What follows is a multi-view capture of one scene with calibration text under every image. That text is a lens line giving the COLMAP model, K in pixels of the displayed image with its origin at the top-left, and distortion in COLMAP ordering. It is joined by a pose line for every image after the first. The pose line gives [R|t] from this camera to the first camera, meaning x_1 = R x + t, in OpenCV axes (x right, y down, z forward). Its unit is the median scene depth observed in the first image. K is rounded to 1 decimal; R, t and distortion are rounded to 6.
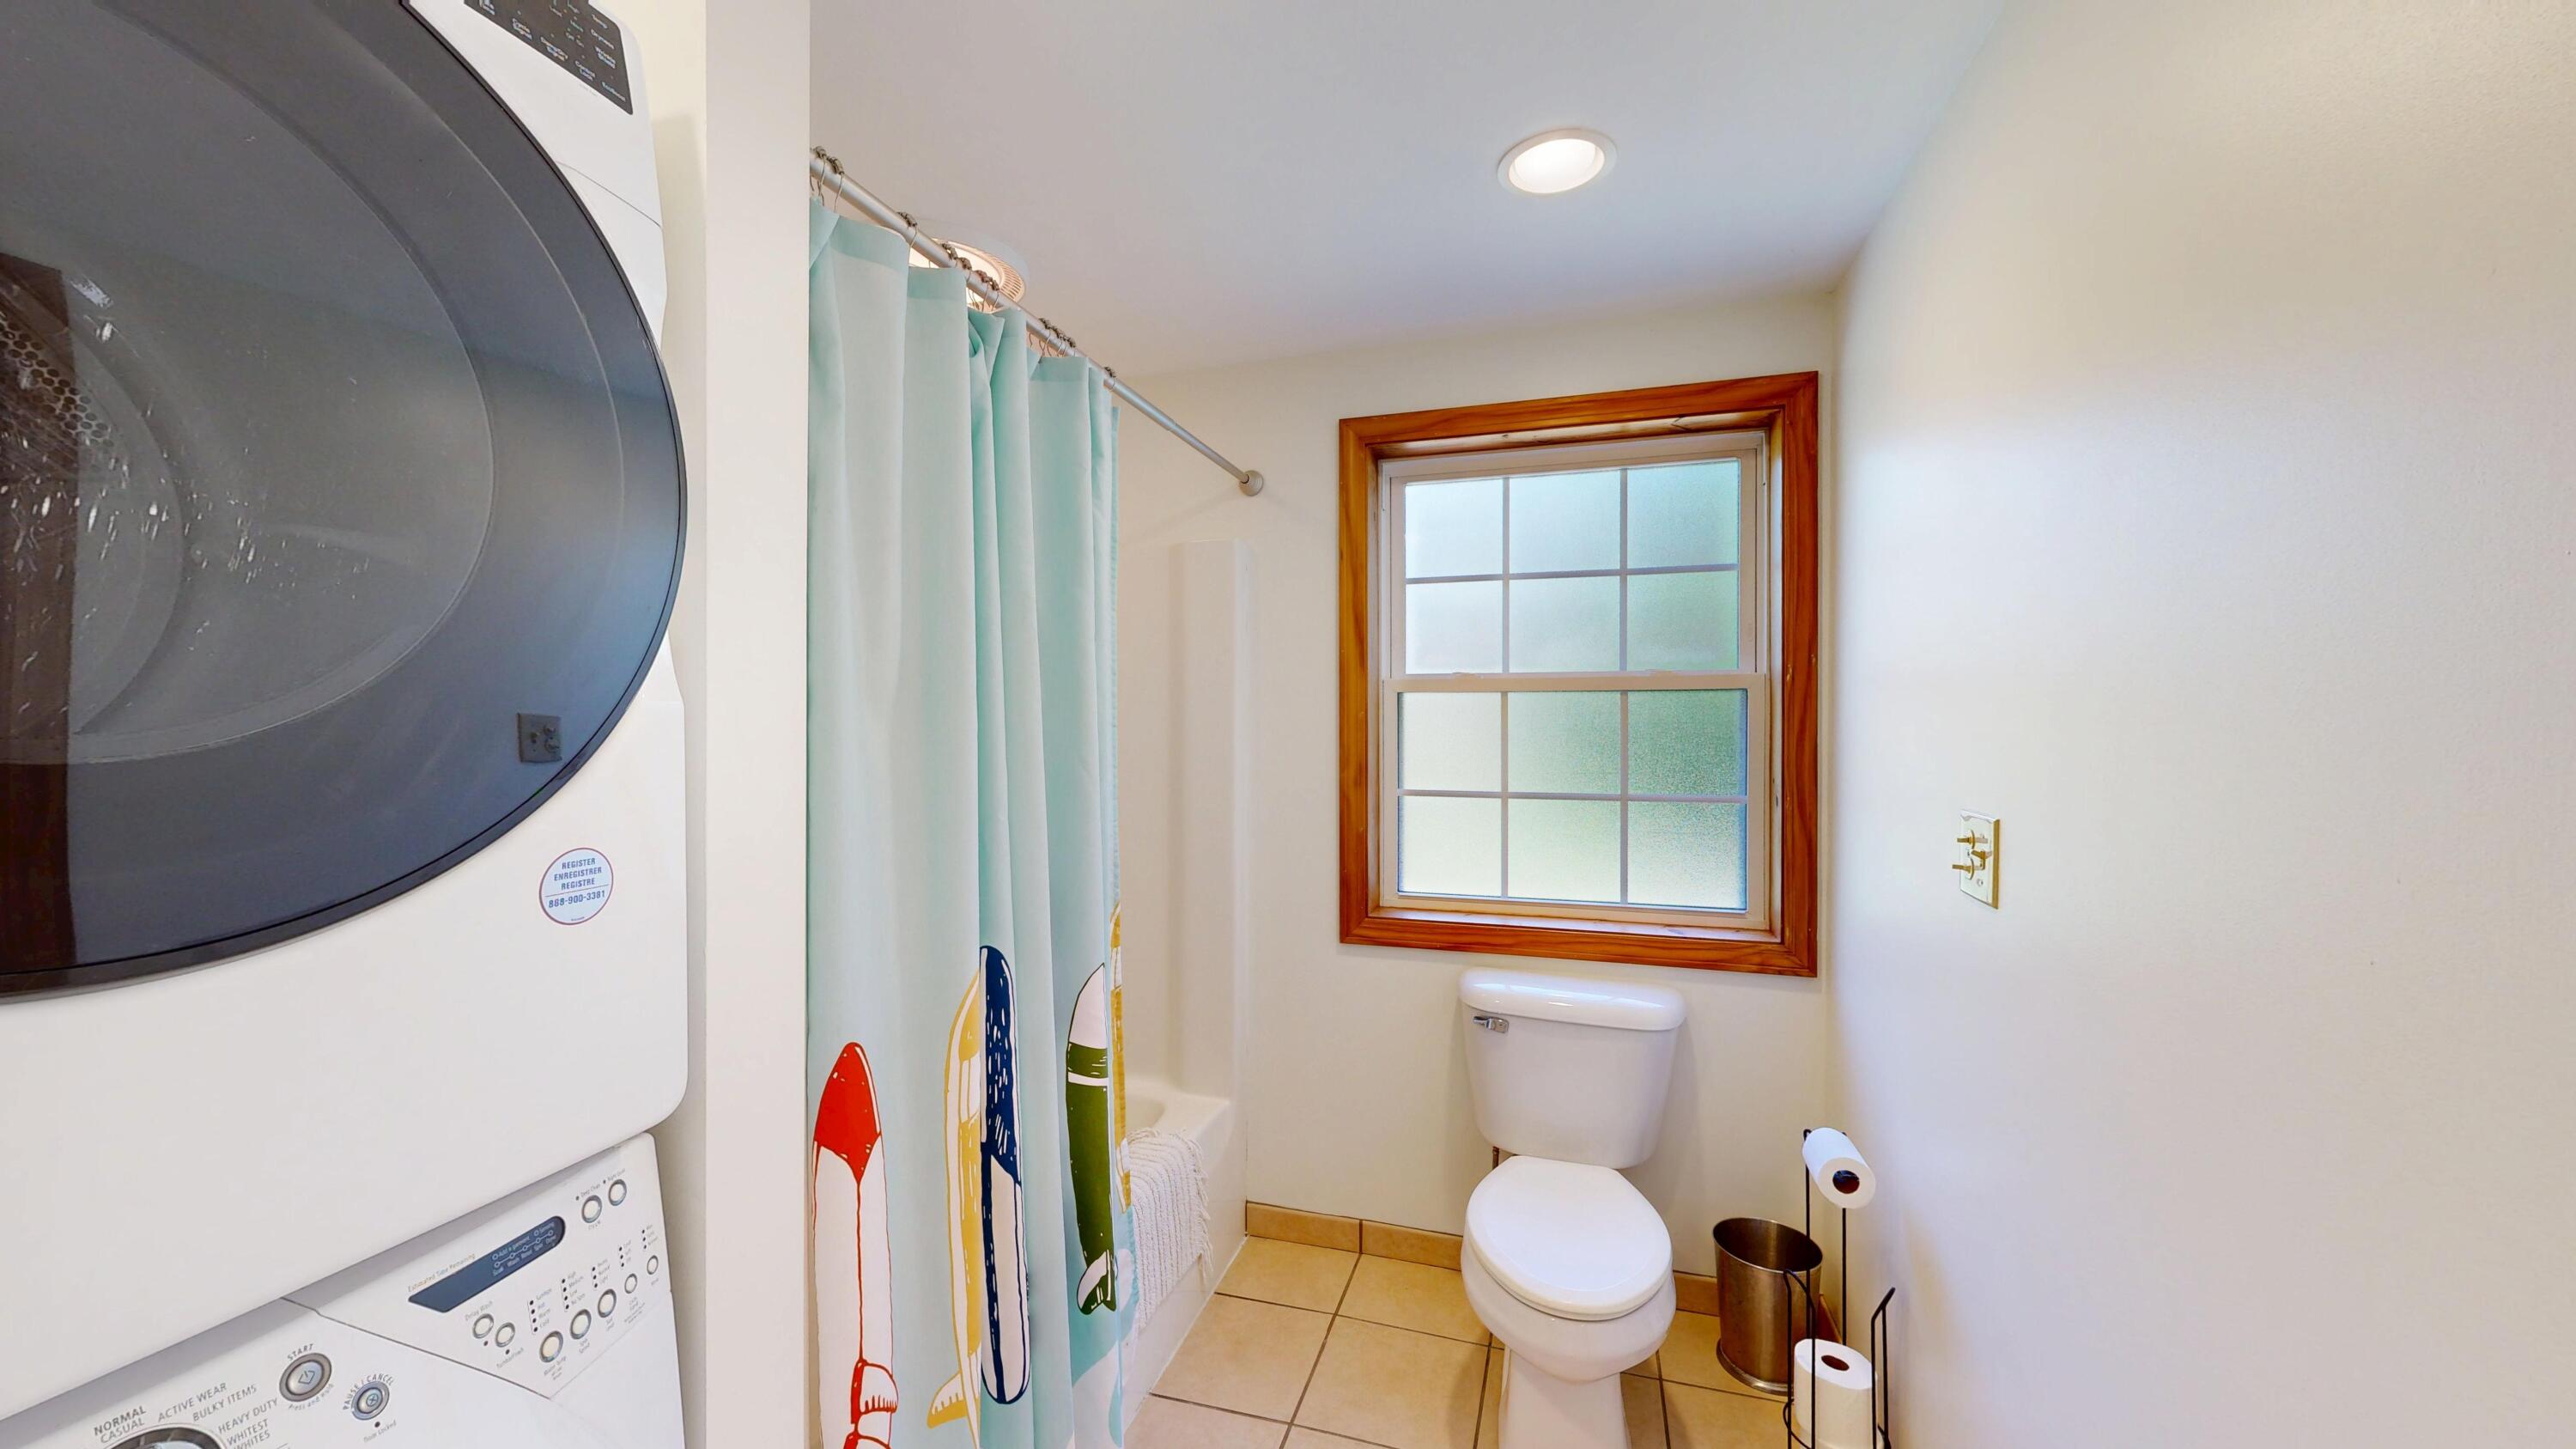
lens RADIAL K [[1082.6, 0, 1284.2], [0, 1082.6, 721.2], [0, 0, 1]] dist [-0.002777, 0.000389]
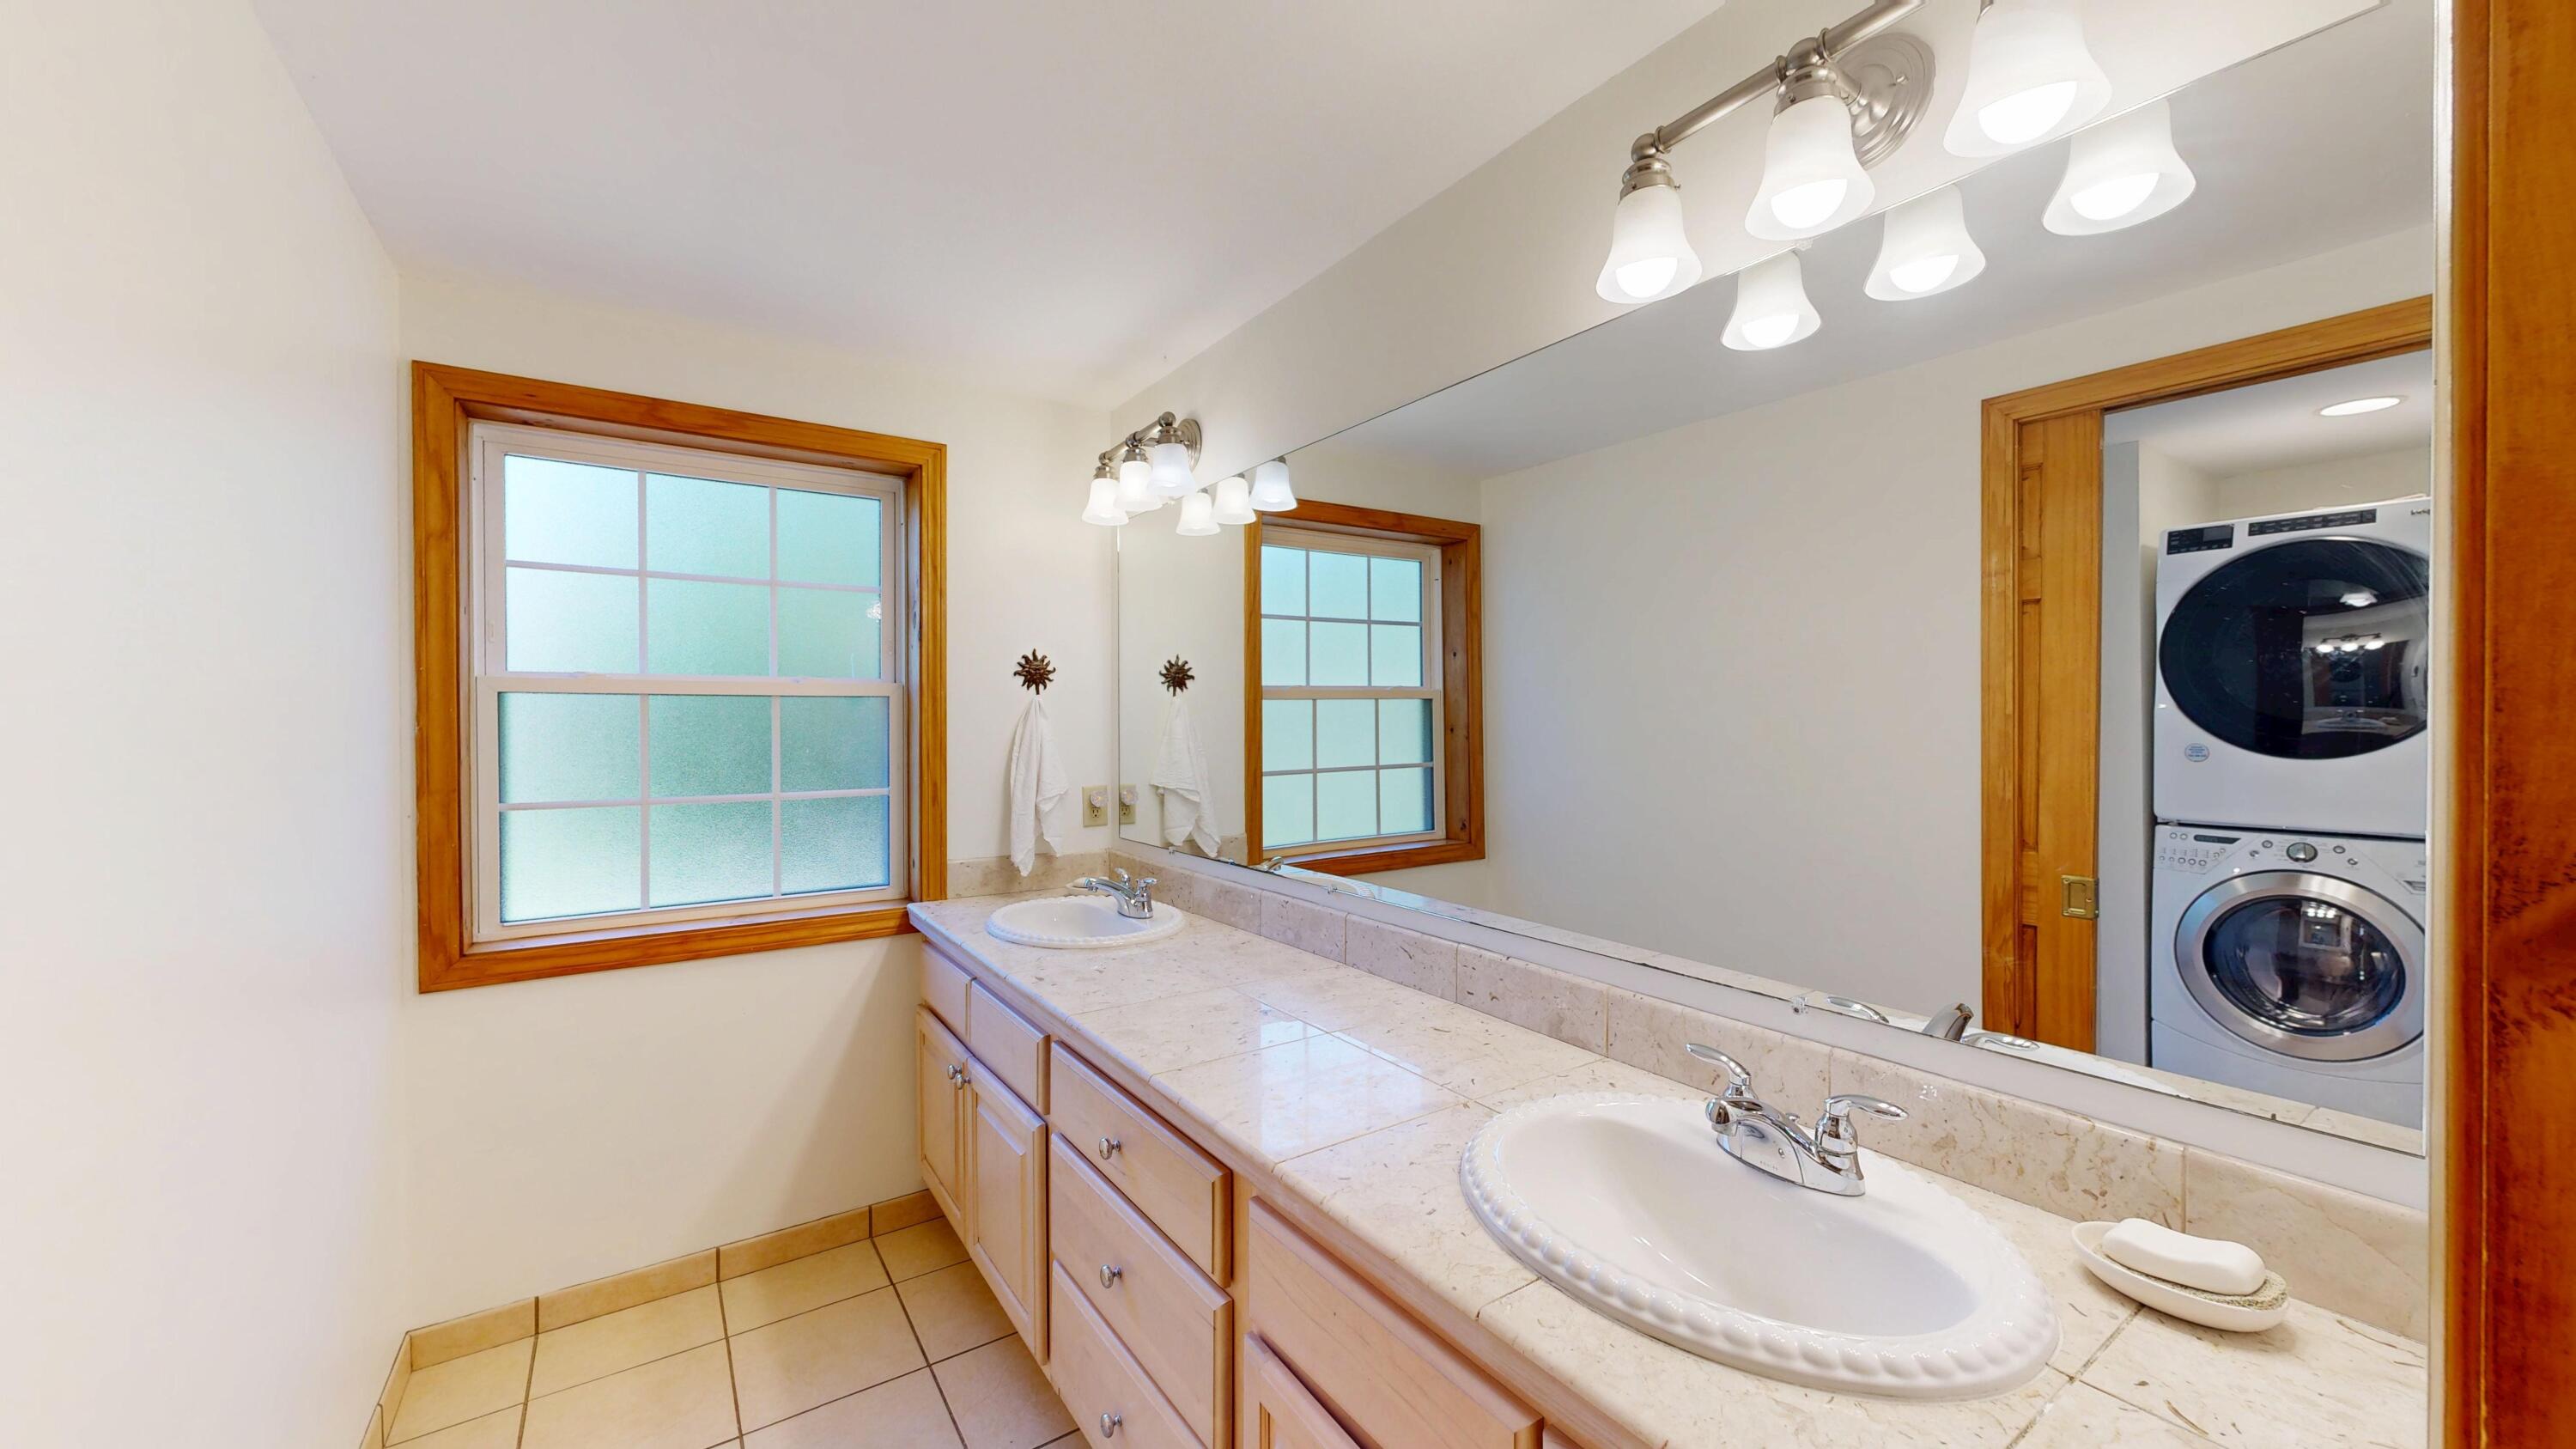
lens RADIAL K [[946.6, 0, 1278.9], [0, 946.6, 721.3], [0, 0, 1]] dist [-0.000802, -0.000213]
pose [[0.596308, -0.006016, 0.802733, -0.133474], [0.008031, 0.999967, 0.001529, 0.000192], [-0.802716, 0.005535, 0.596336, 0.045370]]
